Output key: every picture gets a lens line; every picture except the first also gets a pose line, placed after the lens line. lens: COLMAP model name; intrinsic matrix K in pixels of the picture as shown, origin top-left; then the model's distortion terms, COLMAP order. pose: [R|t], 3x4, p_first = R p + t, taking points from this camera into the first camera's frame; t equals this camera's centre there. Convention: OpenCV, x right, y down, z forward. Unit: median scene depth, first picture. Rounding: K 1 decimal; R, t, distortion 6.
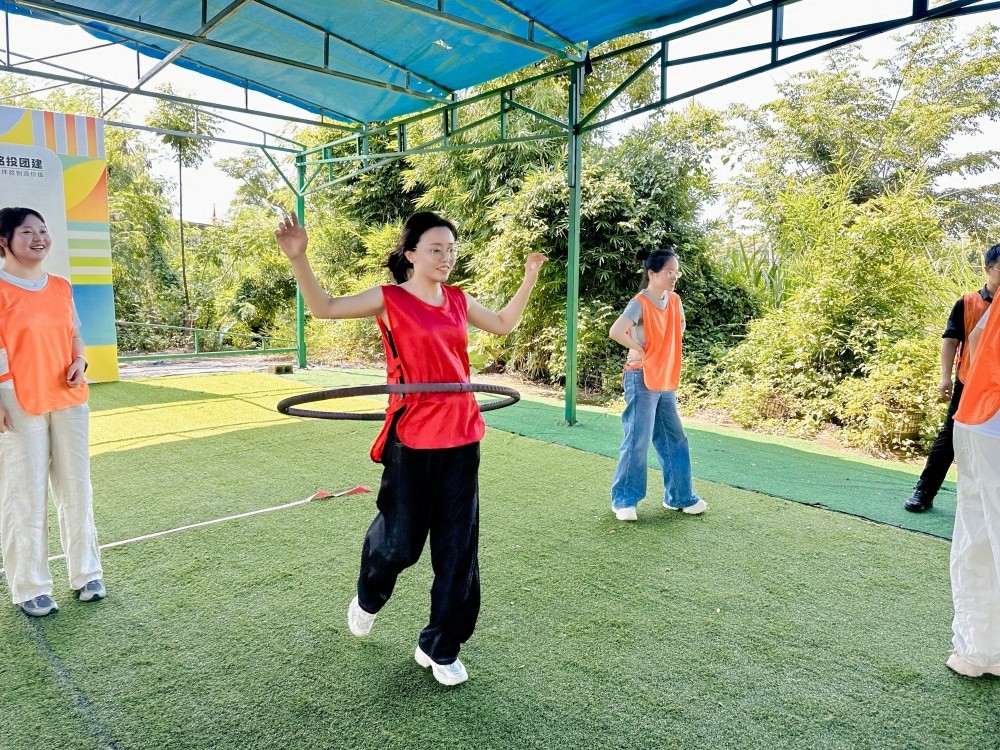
lens RADIAL K [[727.1, 0, 497.6], [0, 727.1, 365.5], [0, 0, 1]] dist [0.002032, -0.004088]
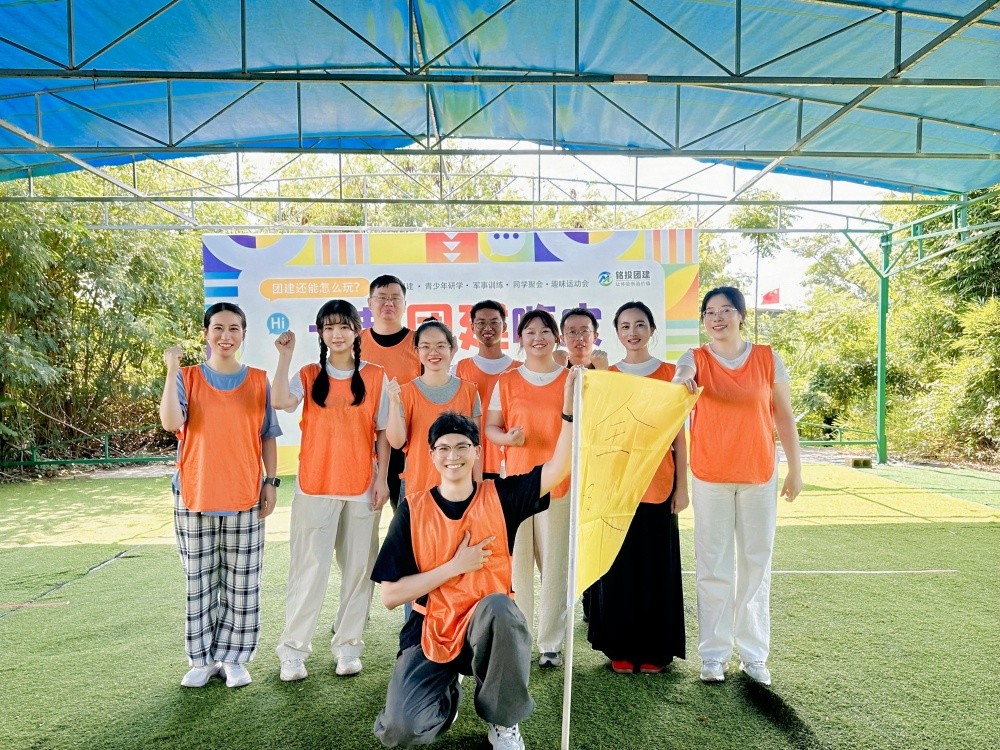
lens RADIAL K [[854.8, 0, 498.9], [0, 854.8, 397.5], [0, 0, 1]] dist [0.043432, -0.018132]
pose [[0.780709, -0.006127, -0.624864, 0.044466], [-0.045134, 0.996787, -0.066164, 0.023280], [0.623262, 0.079858, 0.777925, -0.209833]]
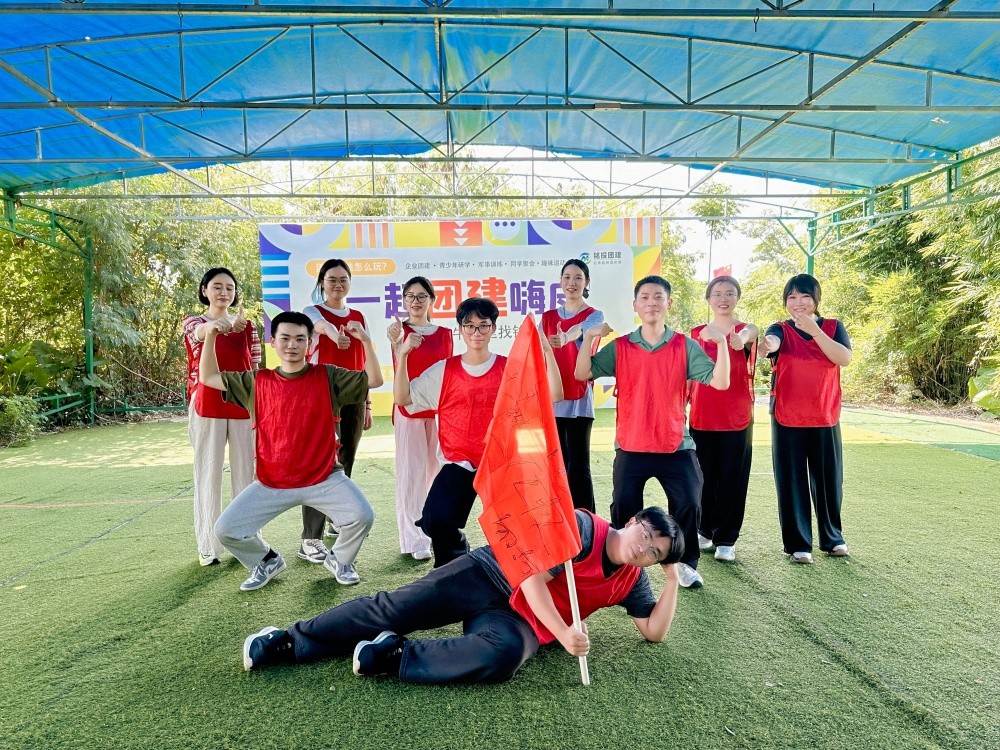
lens RADIAL K [[736.5, 0, 498.4], [0, 736.5, 385.8], [0, 0, 1]] dist [0.056292, -0.052289]
pose [[0.787771, 0.009811, -0.615890, 0.089594], [-0.038148, 0.998731, -0.032885, 0.041876], [0.614786, 0.049401, 0.787145, -0.296465]]
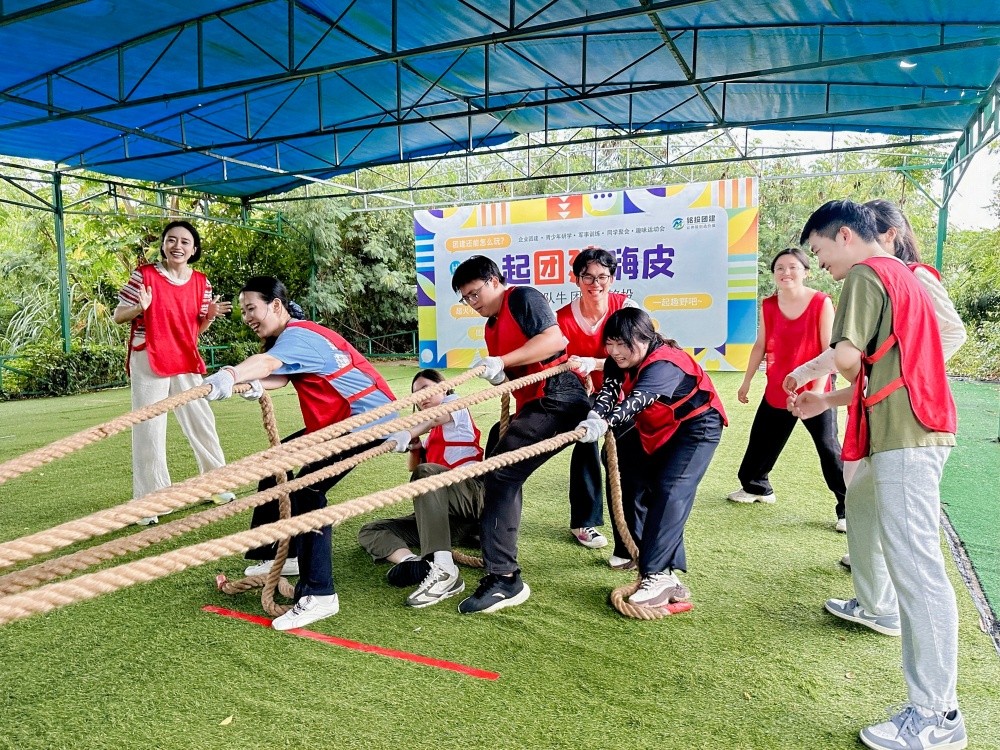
lens RADIAL K [[736.5, 0, 498.4], [0, 736.5, 385.8], [0, 0, 1]] dist [0.056292, -0.052289]
pose [[0.388562, 0.077191, -0.918183, 0.598376], [-0.076166, 0.995765, 0.051481, 0.014887], [0.918269, 0.049931, 0.392796, 0.032867]]
